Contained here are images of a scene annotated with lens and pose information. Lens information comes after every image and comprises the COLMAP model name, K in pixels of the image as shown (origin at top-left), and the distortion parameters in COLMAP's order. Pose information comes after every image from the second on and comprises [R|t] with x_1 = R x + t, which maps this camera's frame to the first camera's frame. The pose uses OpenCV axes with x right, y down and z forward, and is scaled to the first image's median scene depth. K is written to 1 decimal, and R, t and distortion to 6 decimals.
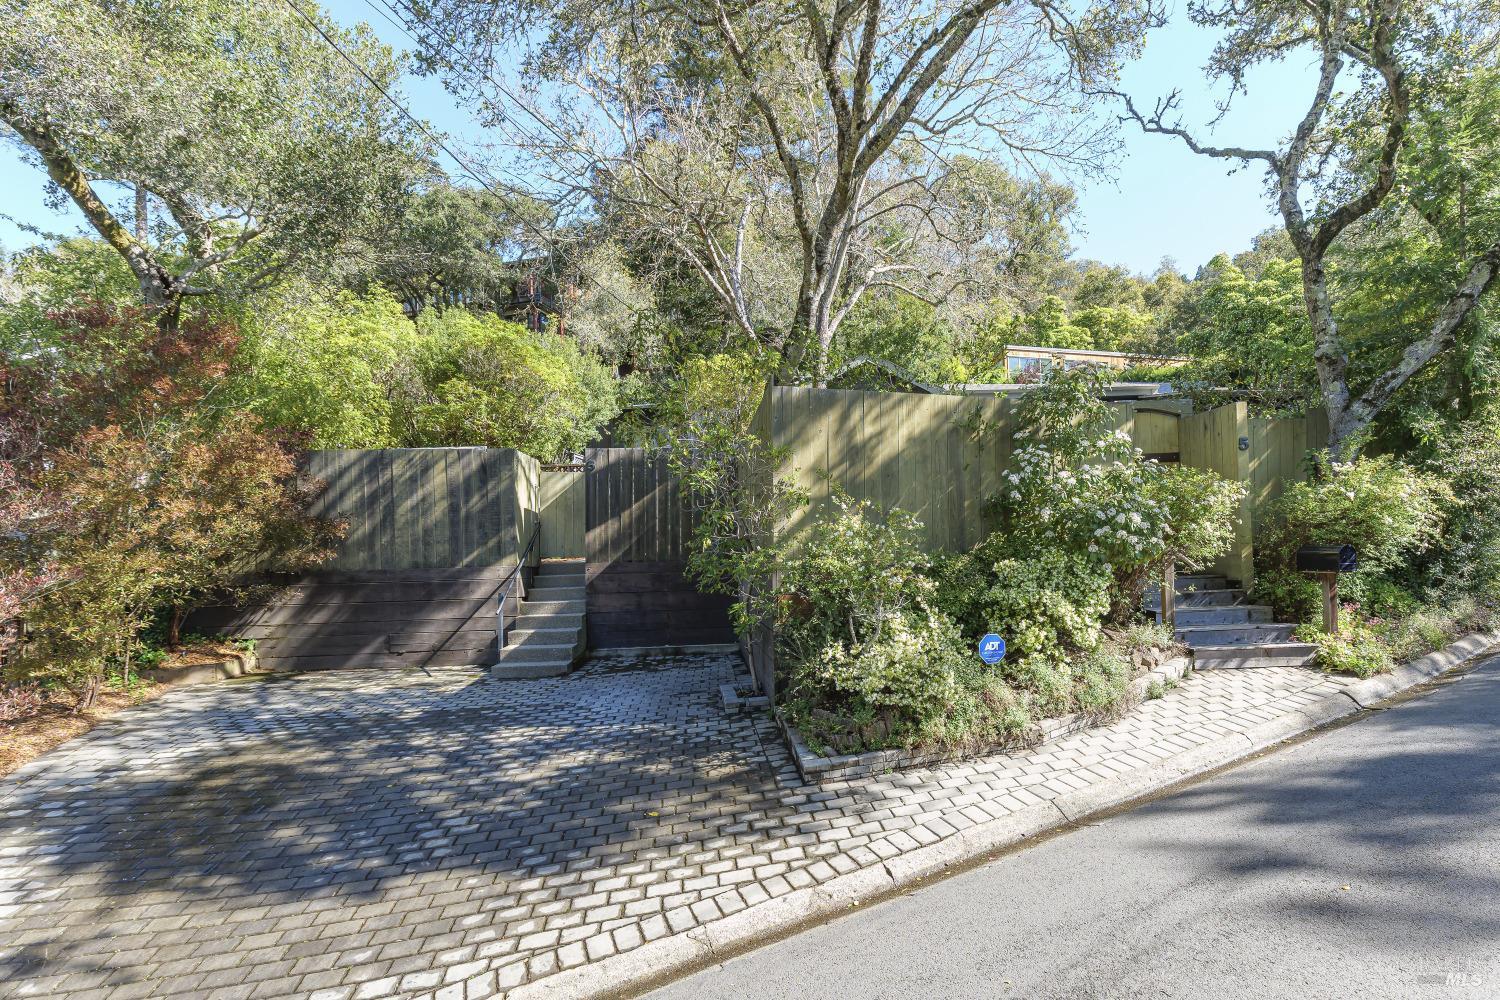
lens RADIAL K [[693.7, 0, 822.7], [0, 693.7, 544.3], [0, 0, 1]] dist [-0.001707, -0.000277]
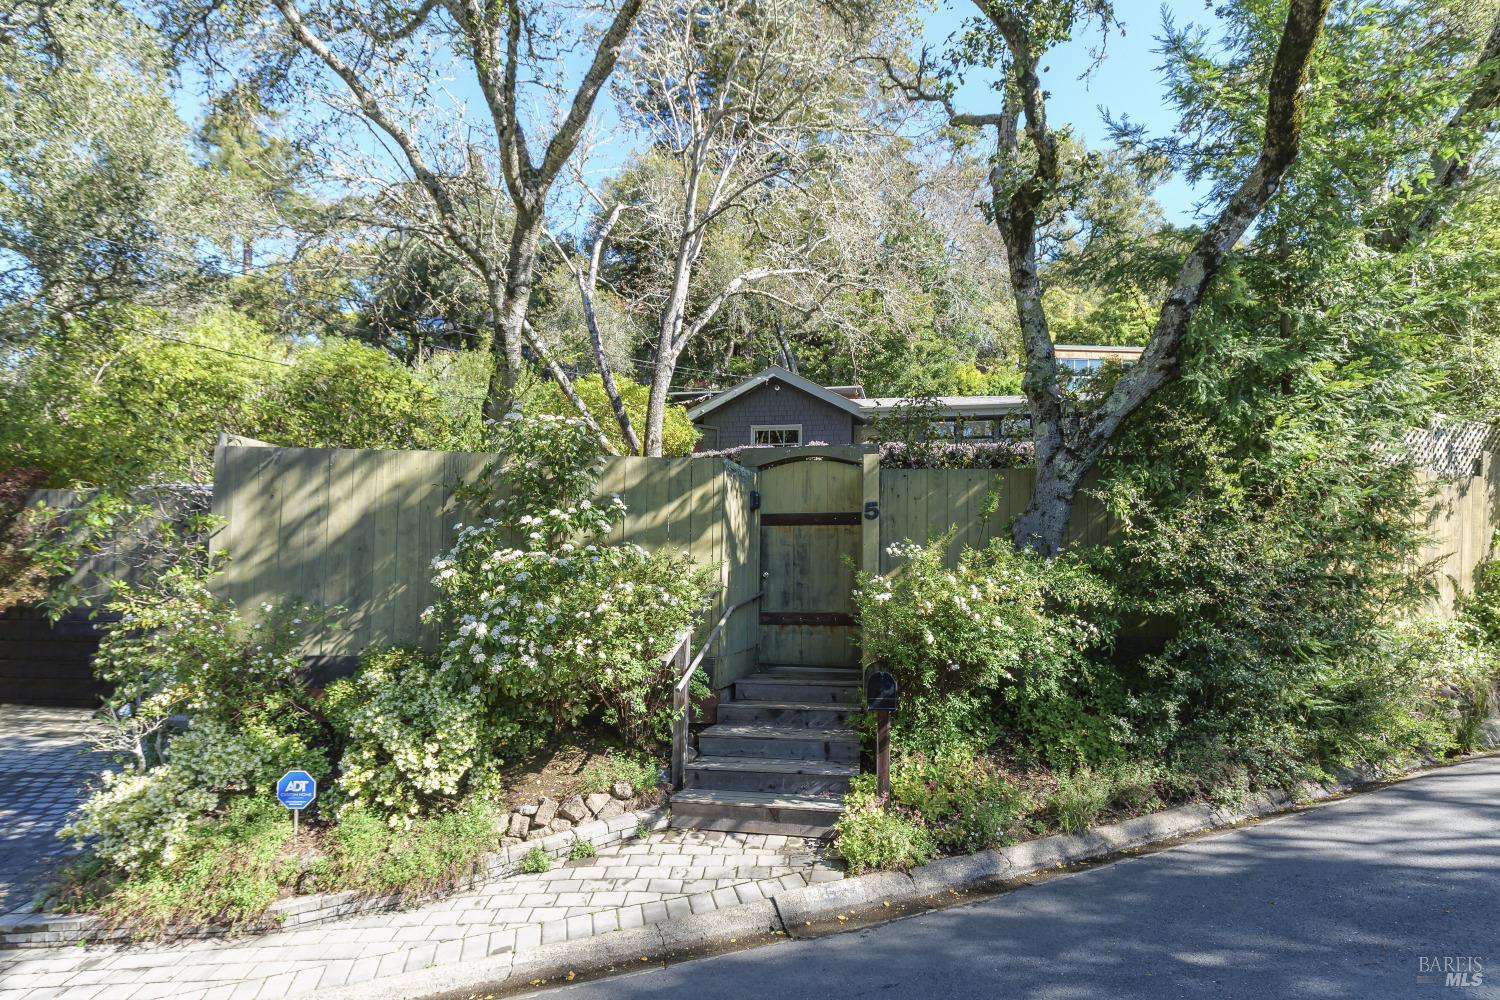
lens RADIAL K [[693.7, 0, 822.7], [0, 693.7, 544.3], [0, 0, 1]] dist [-0.001707, -0.000277]
pose [[0.969275, 0.025727, -0.244631, 0.862079], [-0.025701, 0.999664, 0.003298, -0.130737], [0.244634, 0.003091, 0.969611, 0.306975]]
